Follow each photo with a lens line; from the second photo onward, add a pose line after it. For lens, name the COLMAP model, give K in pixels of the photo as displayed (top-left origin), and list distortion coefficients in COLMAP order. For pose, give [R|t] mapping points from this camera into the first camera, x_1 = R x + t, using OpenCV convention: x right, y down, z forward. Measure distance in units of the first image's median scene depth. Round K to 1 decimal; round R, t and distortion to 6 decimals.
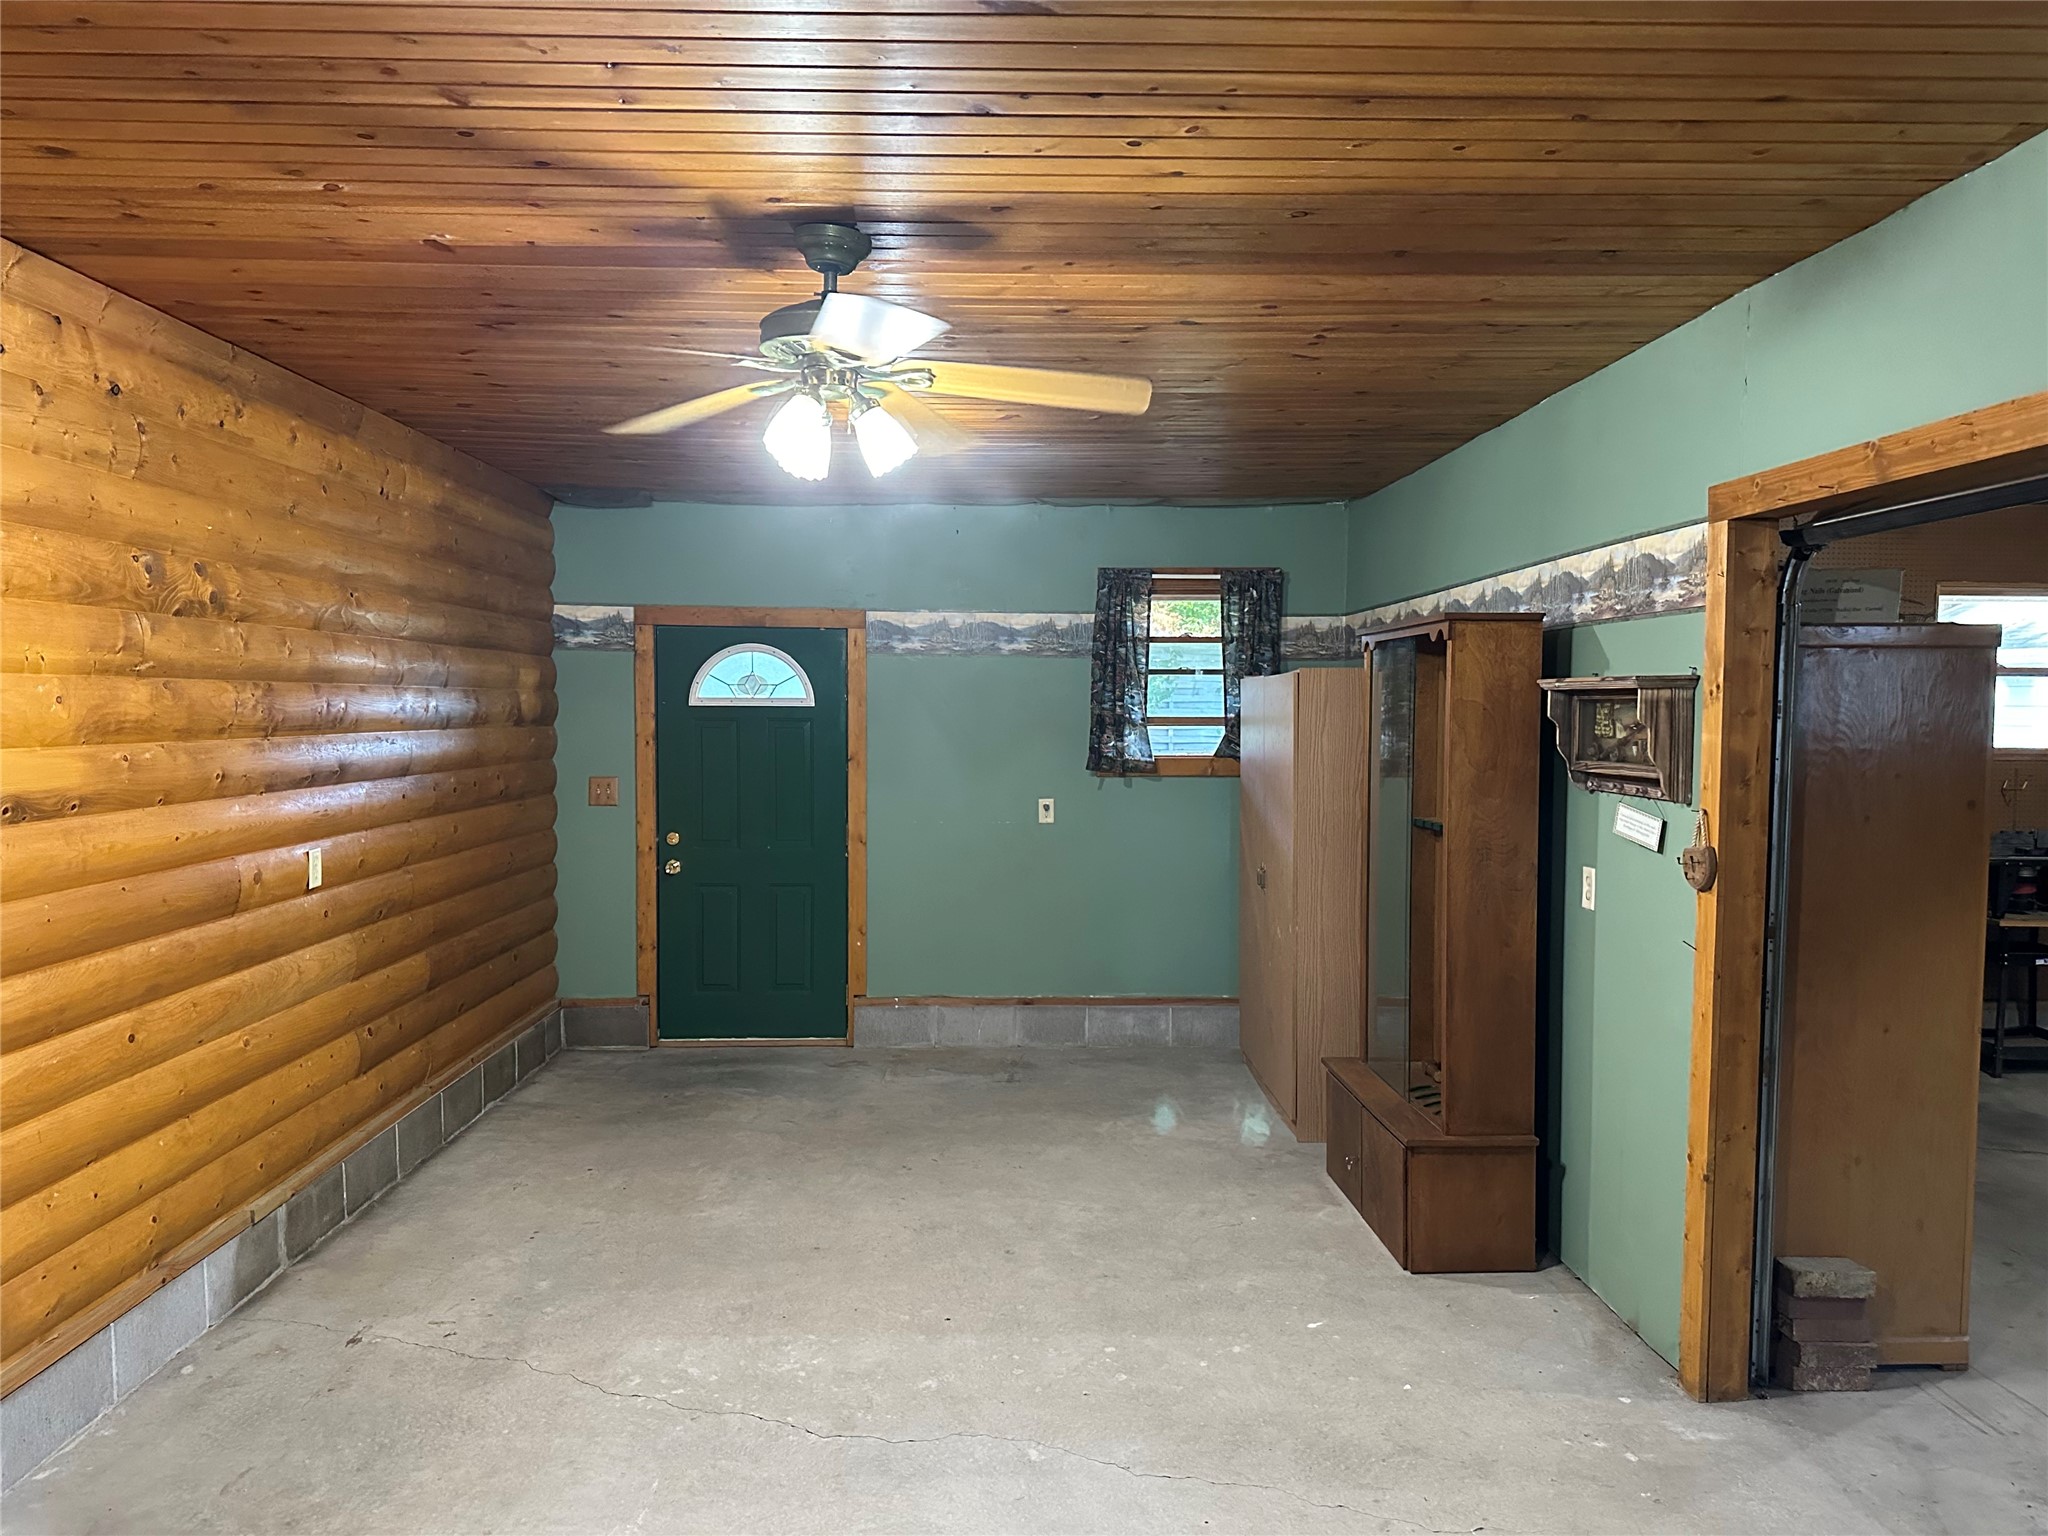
lens RADIAL K [[1472.8, 0, 1017.9], [0, 1472.8, 813.2], [0, 0, 1]] dist [-0.001861, 0.000445]
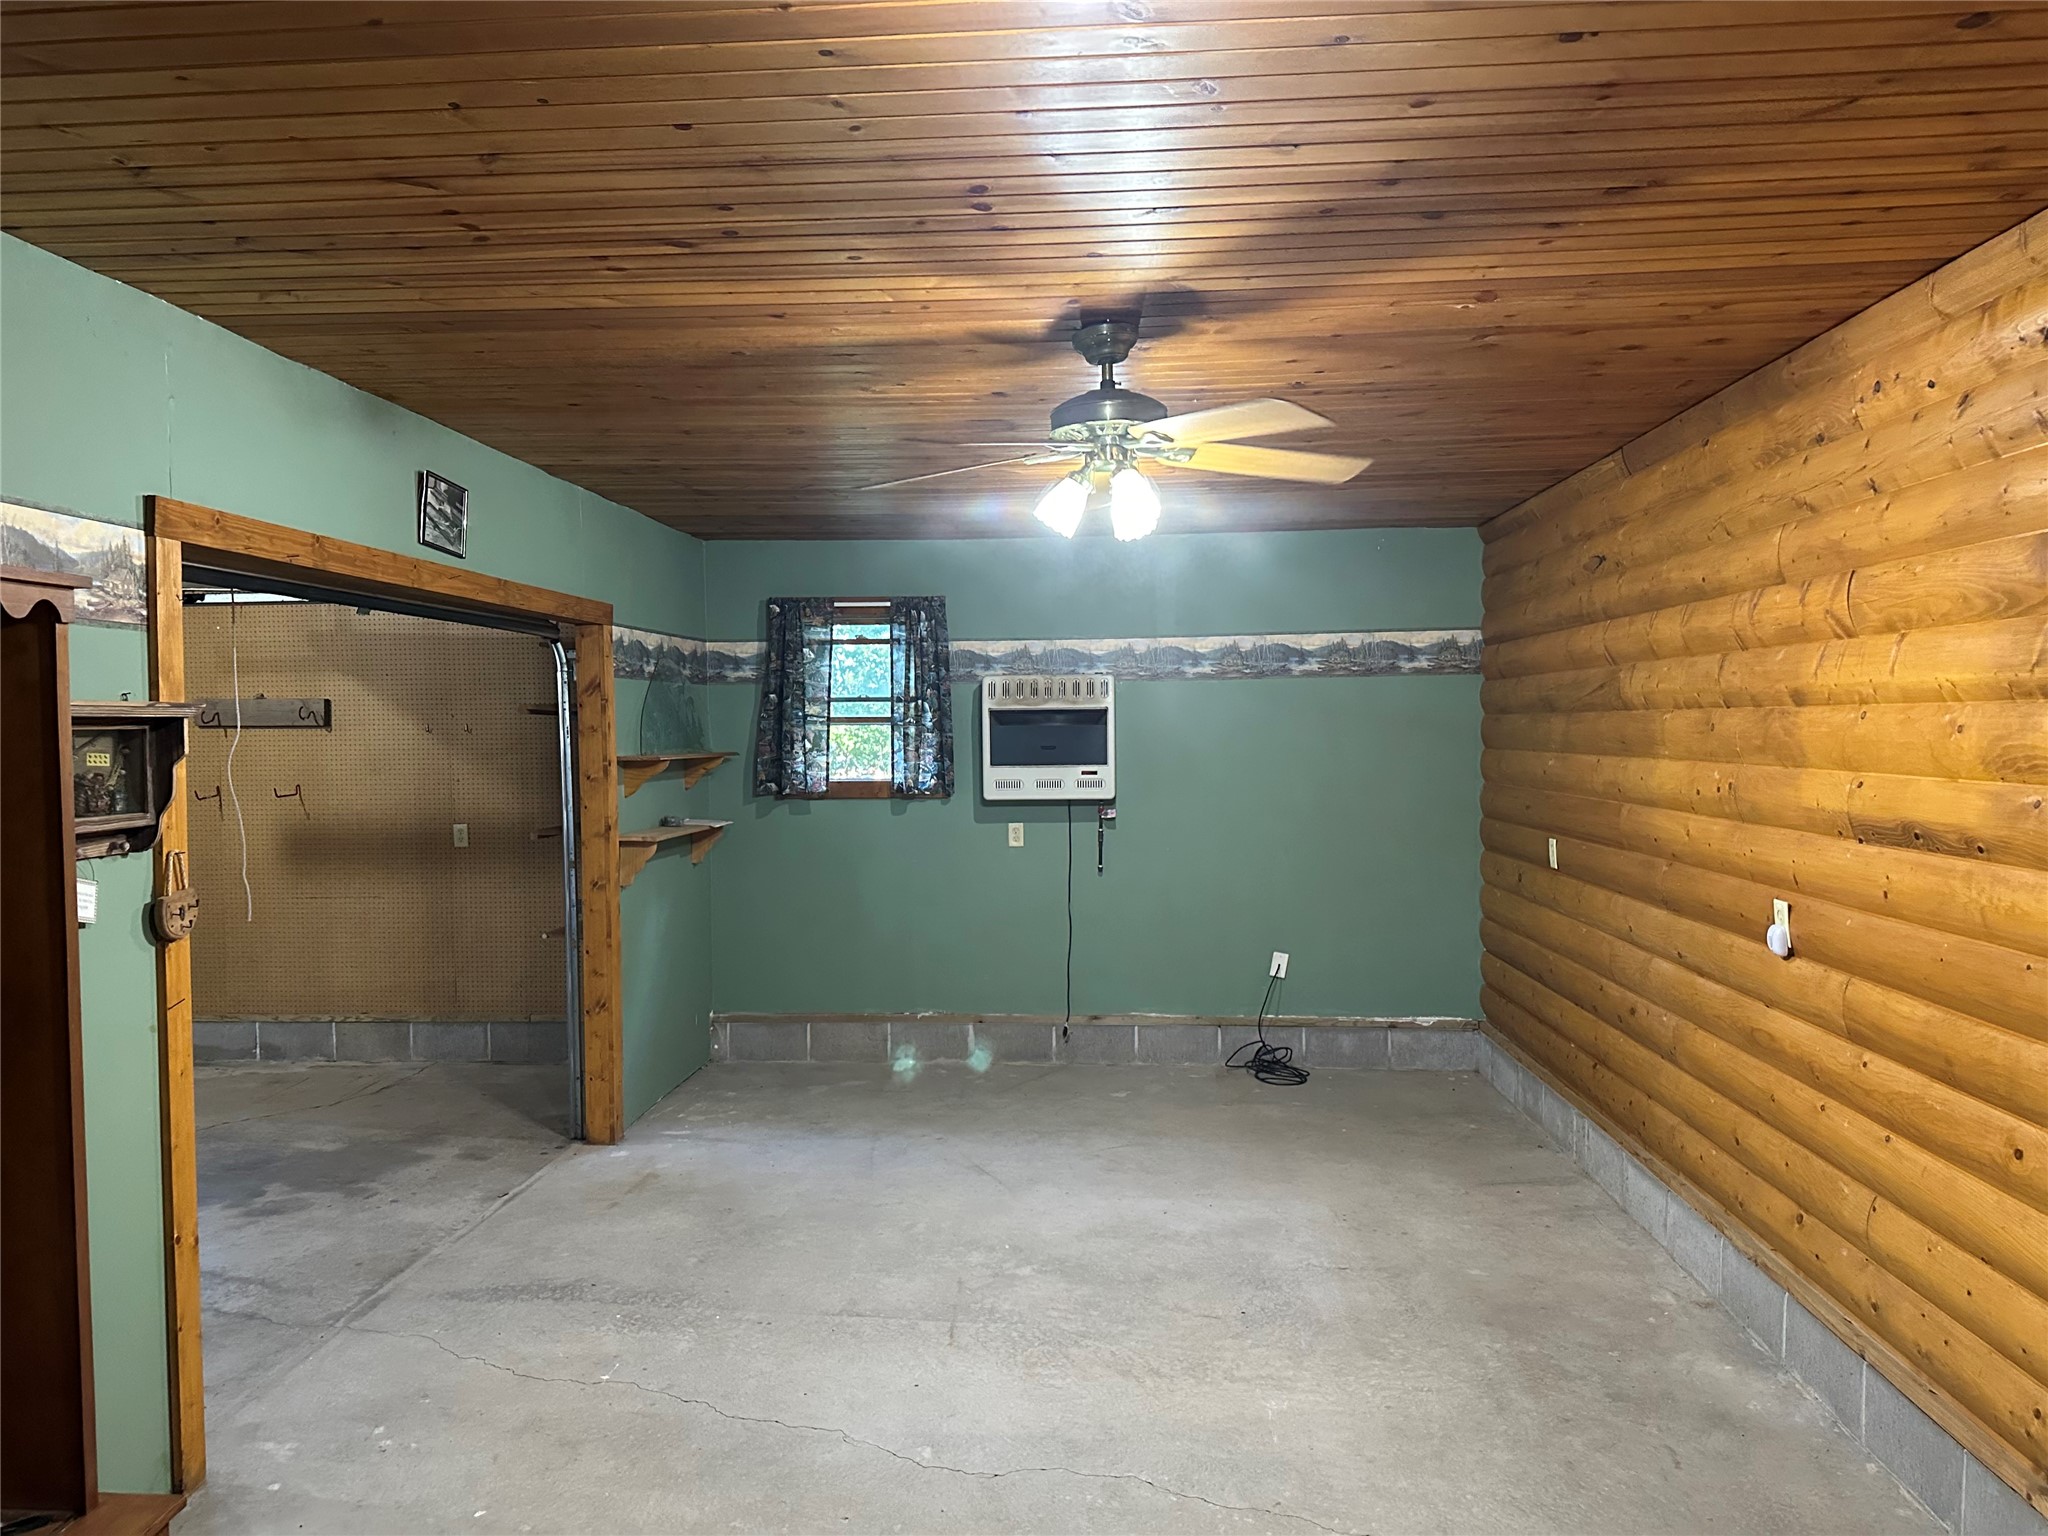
lens RADIAL K [[1451.0, 0, 1025.0], [0, 1451.0, 800.8], [0, 0, 1]] dist [0.048307, -0.058083]
pose [[-0.996554, -0.003407, 0.082882, -0.132620], [0.007435, 0.991465, 0.130158, -0.145236], [-0.082618, 0.130326, -0.988023, 1.819979]]
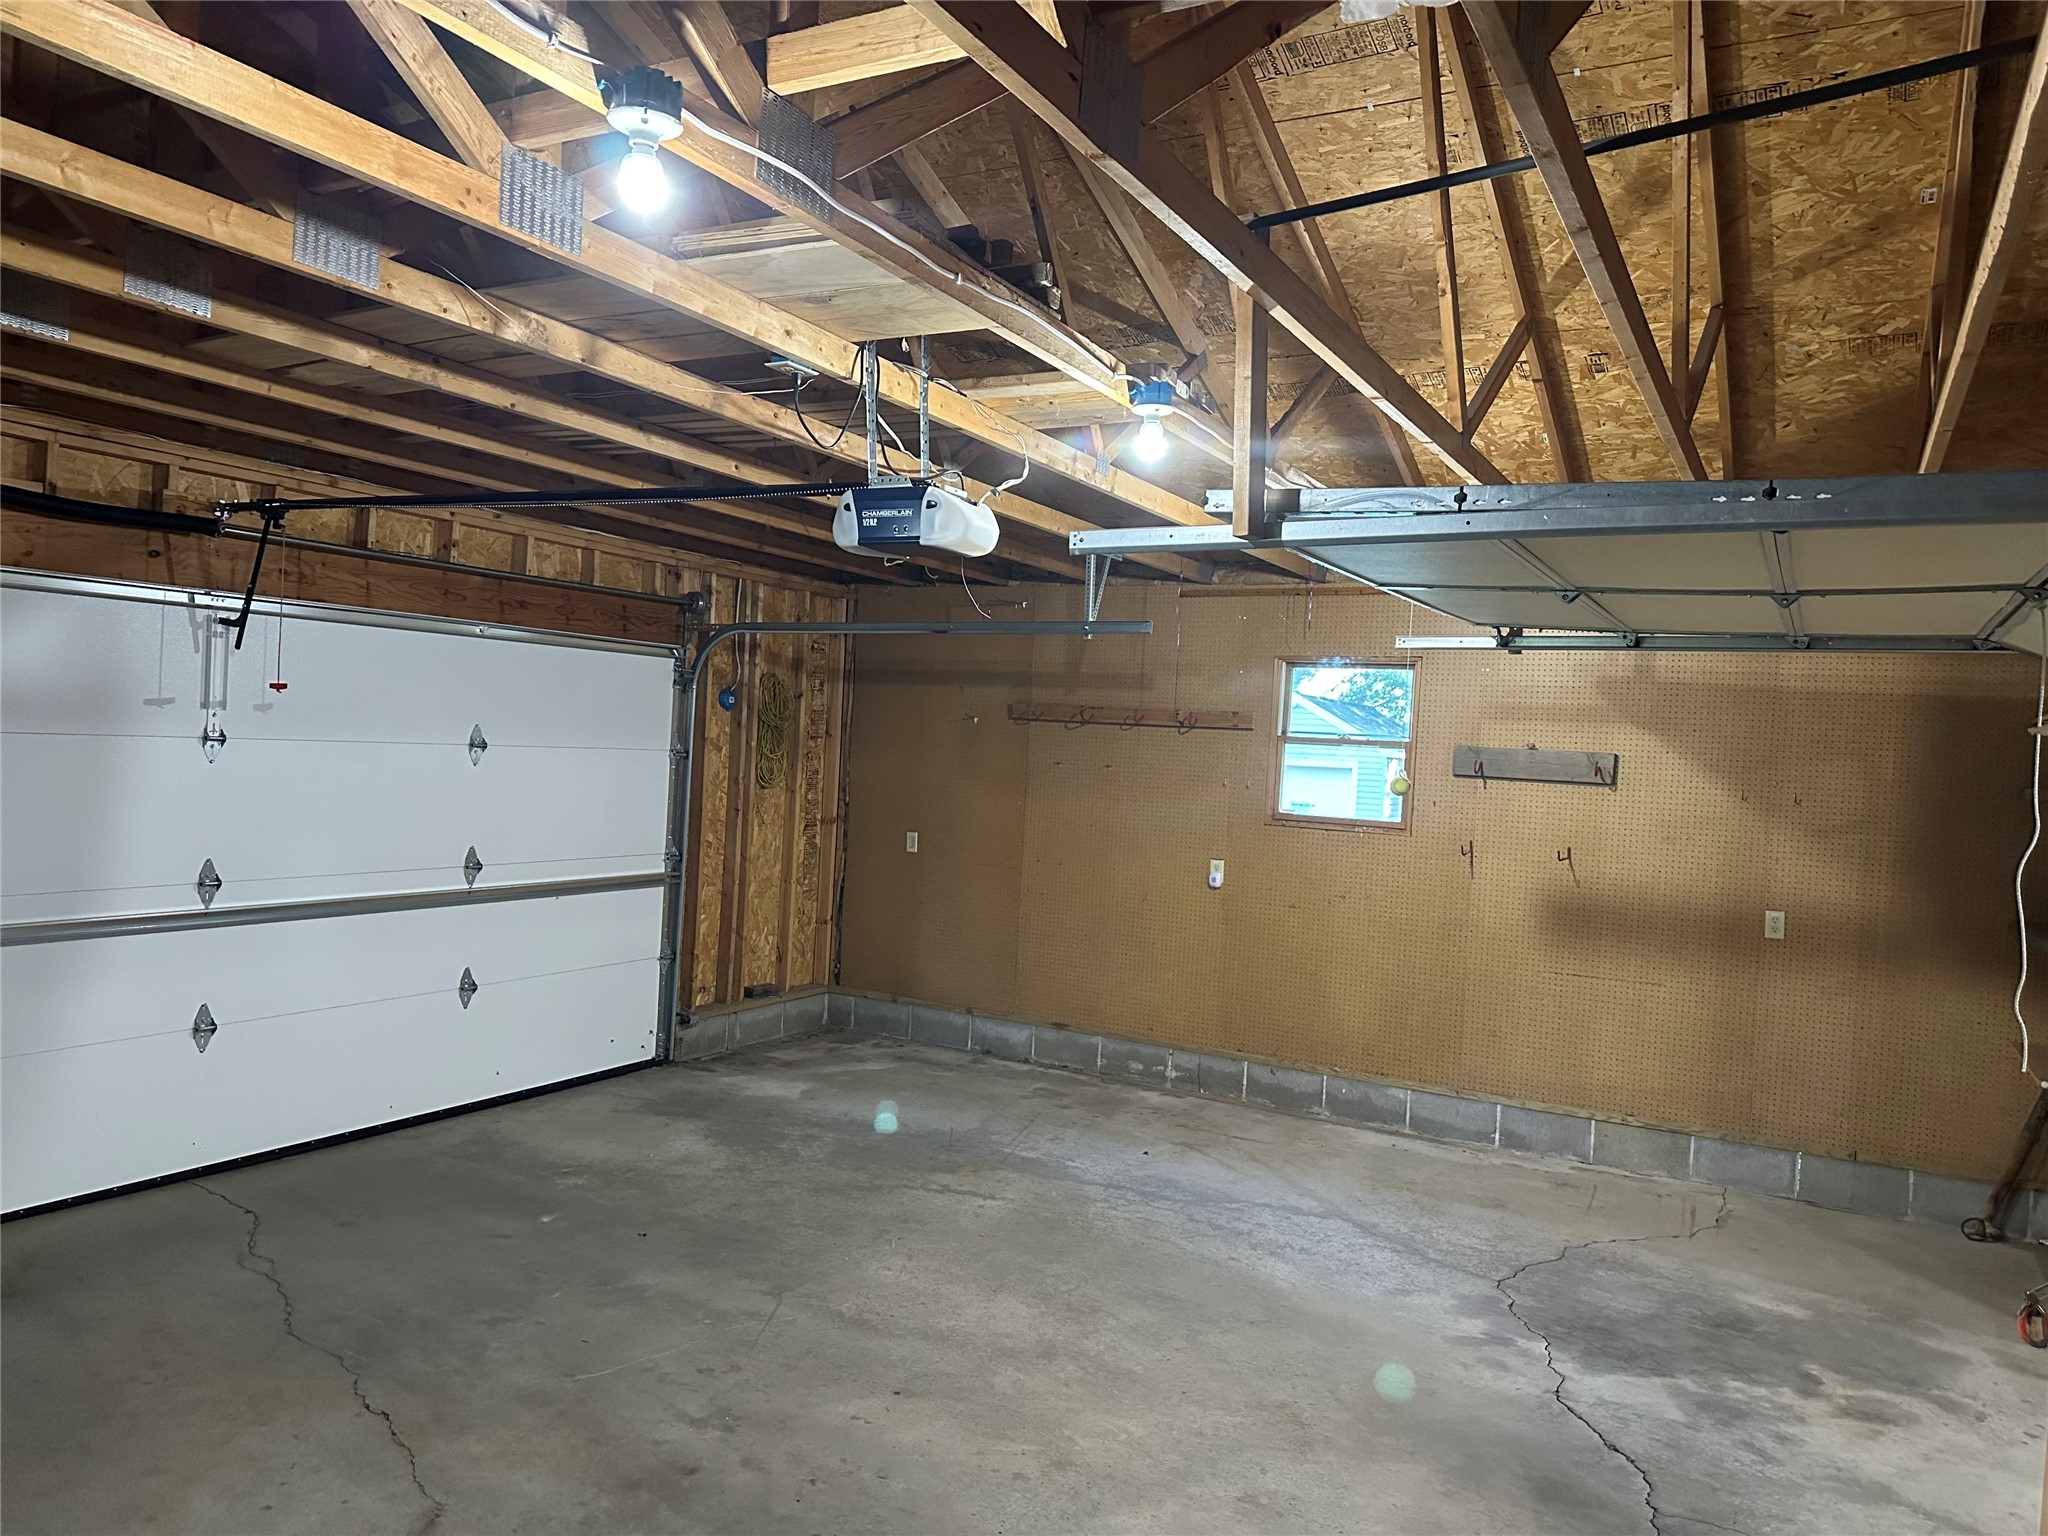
lens RADIAL K [[1451.0, 0, 1025.0], [0, 1451.0, 800.8], [0, 0, 1]] dist [0.048307, -0.058083]
pose [[-0.869892, -0.072440, 0.487894, 0.807408], [-0.020701, 0.993647, 0.110624, -0.155302], [-0.492808, 0.086131, -0.865865, 1.789498]]
